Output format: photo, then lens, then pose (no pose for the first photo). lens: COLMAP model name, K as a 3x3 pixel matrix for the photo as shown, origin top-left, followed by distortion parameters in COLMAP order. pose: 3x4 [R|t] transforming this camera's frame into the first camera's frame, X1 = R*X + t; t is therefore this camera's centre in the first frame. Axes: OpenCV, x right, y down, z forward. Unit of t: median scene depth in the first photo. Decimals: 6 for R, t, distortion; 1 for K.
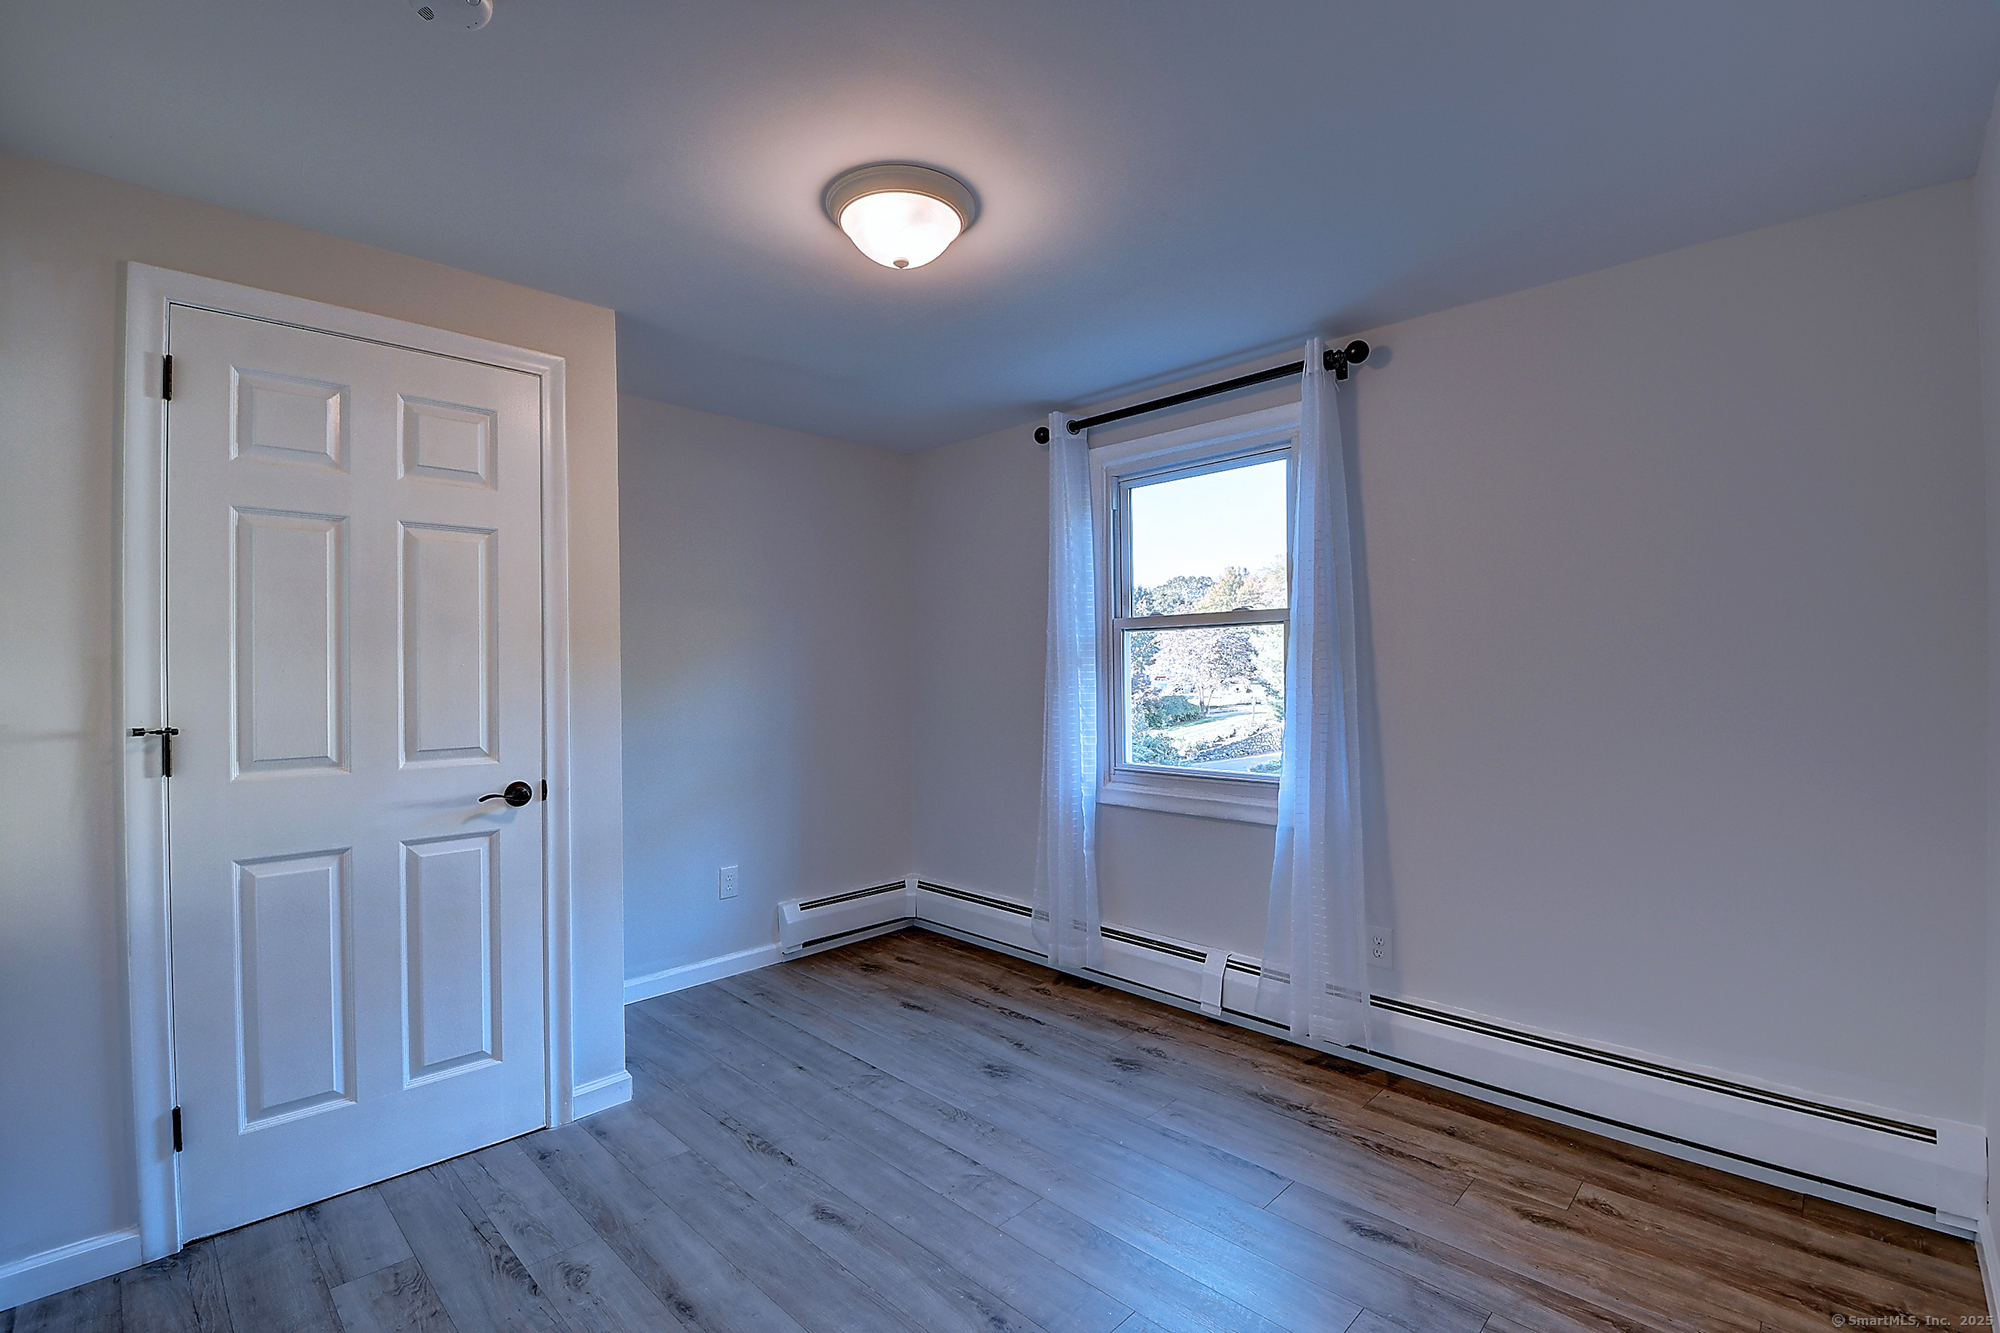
lens RADIAL K [[883.6, 0, 977.6], [0, 883.6, 666.9], [0, 0, 1]] dist [0.008876, -0.019552]
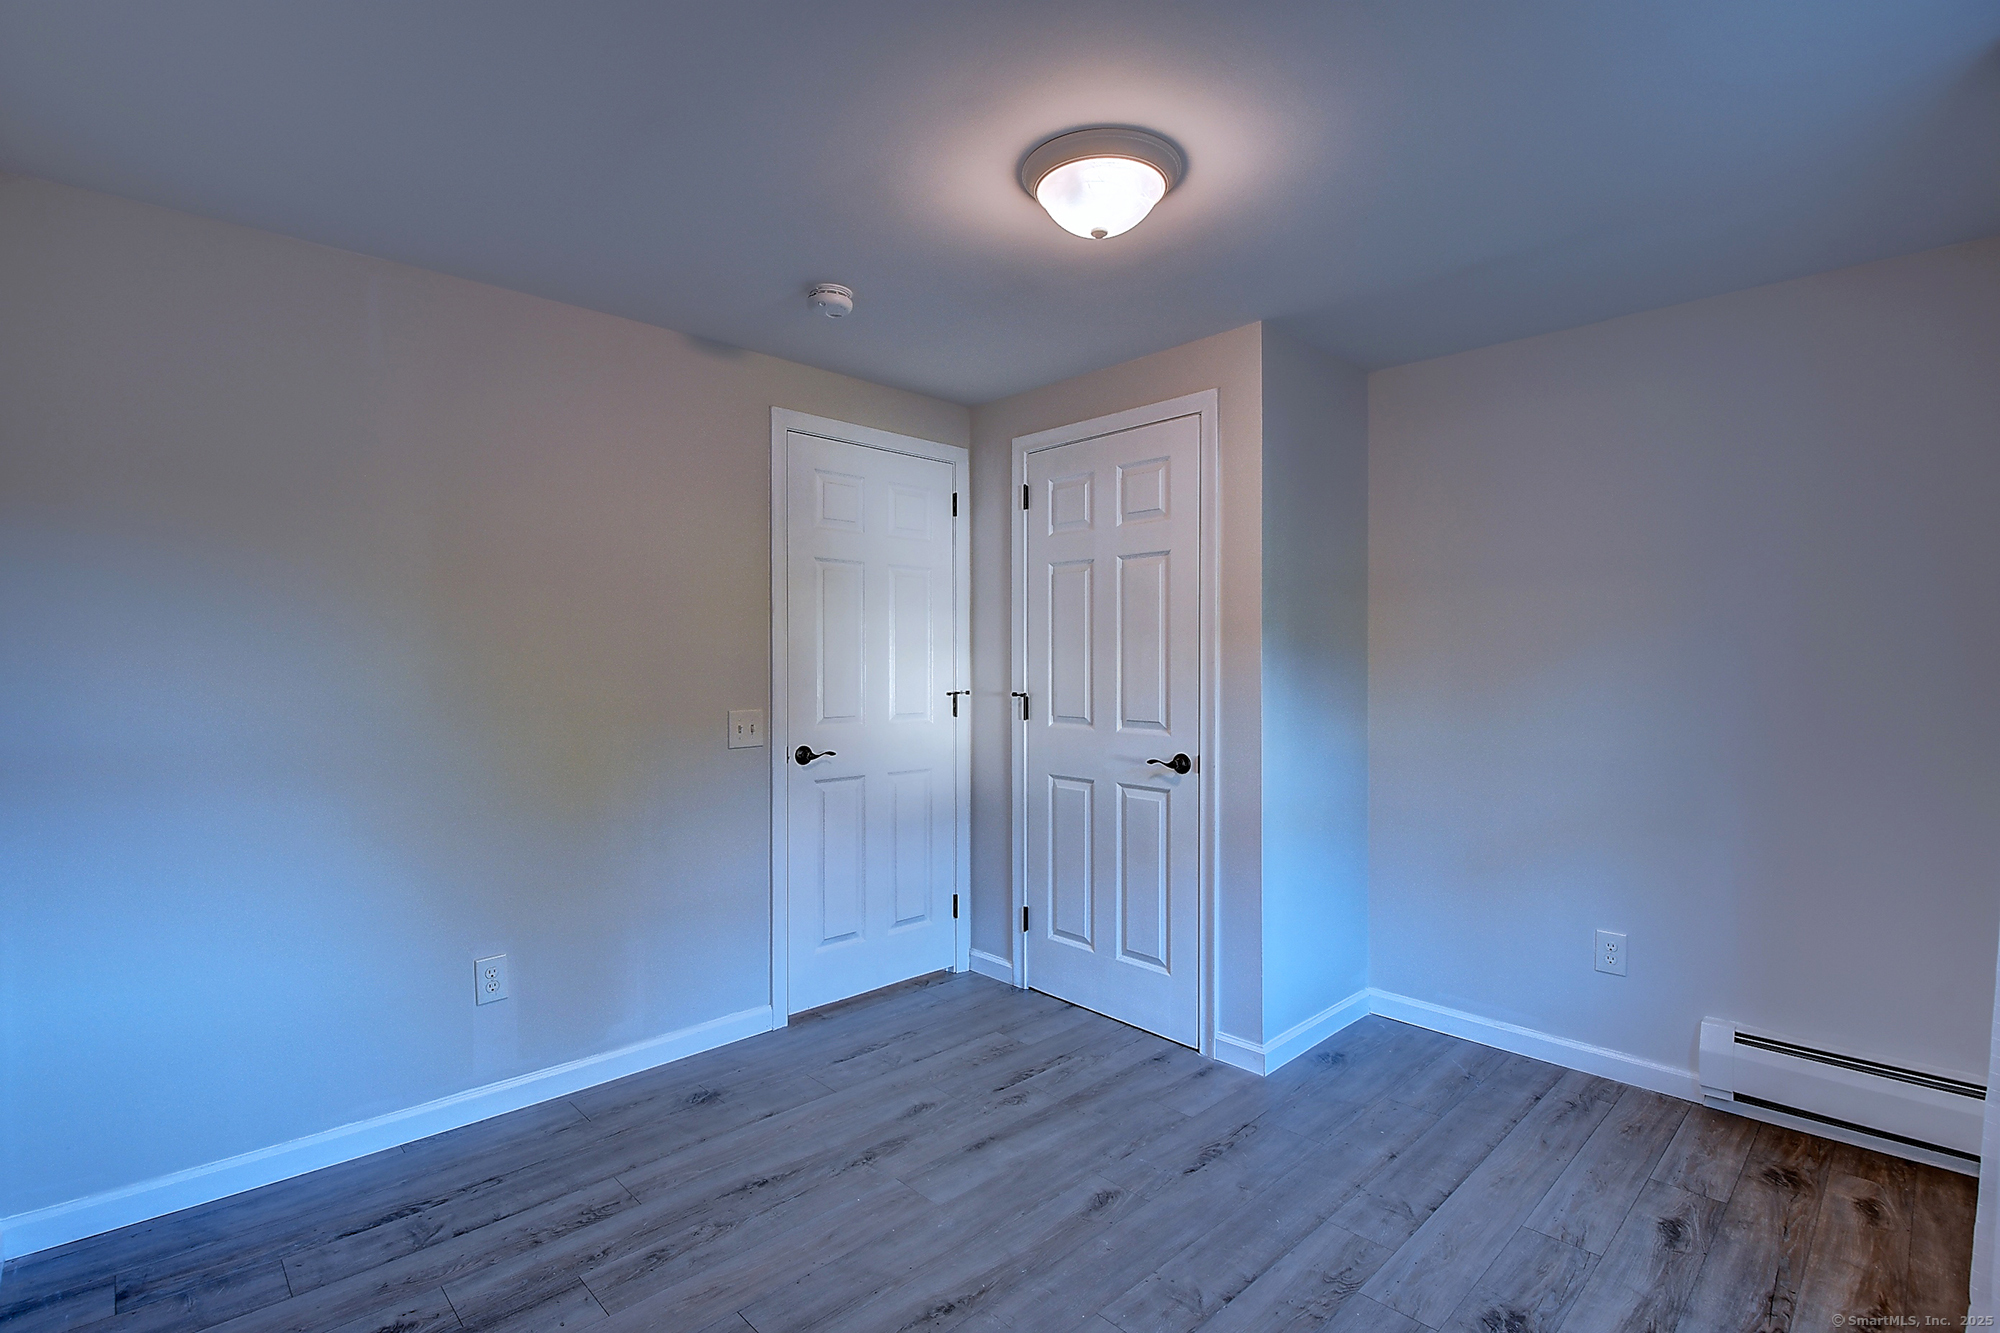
lens RADIAL K [[937.8, 0, 993.3], [0, 937.8, 657.7], [0, 0, 1]] dist [0.003554, -0.014338]
pose [[-0.020205, 0.004171, -0.999787, 0.795061], [-0.001179, 0.999991, 0.004196, -0.008190], [0.999795, 0.001264, -0.020200, 0.779369]]
